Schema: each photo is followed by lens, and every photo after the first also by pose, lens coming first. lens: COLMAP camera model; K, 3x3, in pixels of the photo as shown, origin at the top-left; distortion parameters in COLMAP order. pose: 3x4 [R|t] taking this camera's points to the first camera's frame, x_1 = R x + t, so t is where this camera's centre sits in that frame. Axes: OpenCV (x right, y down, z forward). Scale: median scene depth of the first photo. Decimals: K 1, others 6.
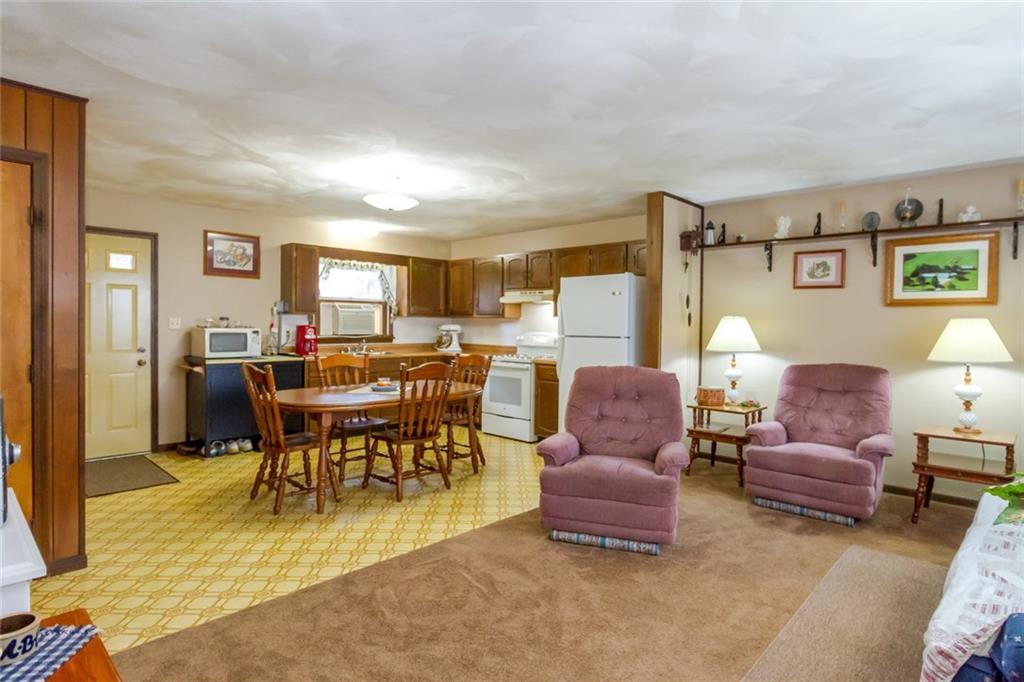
lens RADIAL K [[560.3, 0, 518.1], [0, 560.3, 331.0], [0, 0, 1]] dist [-0.007308, -0.001915]
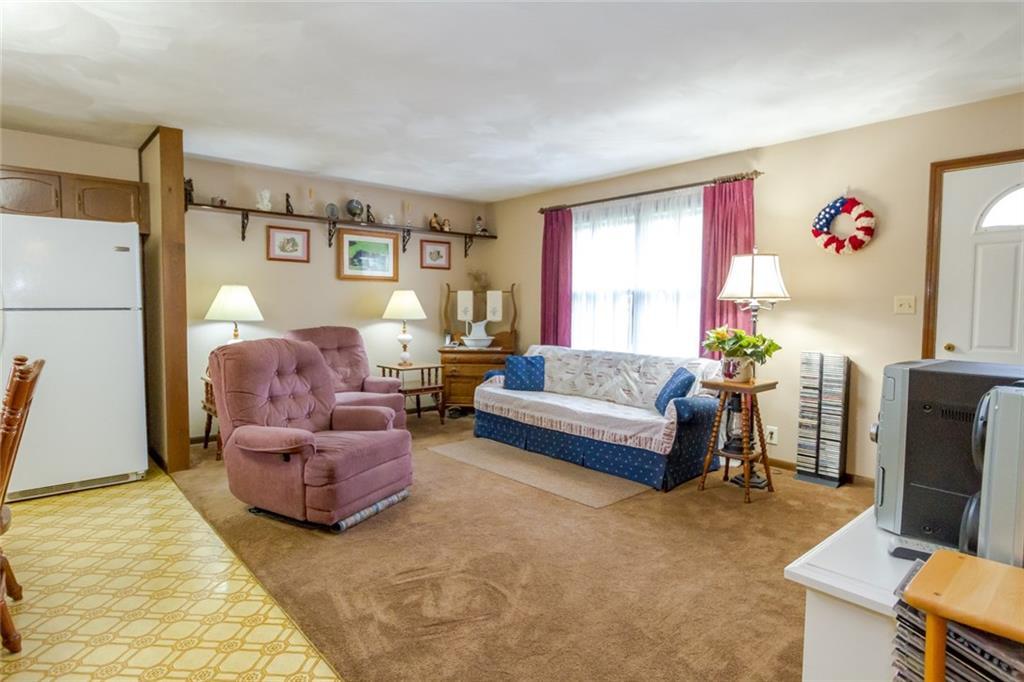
lens RADIAL K [[560.3, 0, 513.5], [0, 560.3, 343.4], [0, 0, 1]] dist [-0.007308, -0.001915]
pose [[0.083860, -0.078157, 0.993408, -0.541198], [0.008151, 0.996940, 0.077747, 0.003699], [-0.996444, 0.001577, 0.084240, 0.451943]]
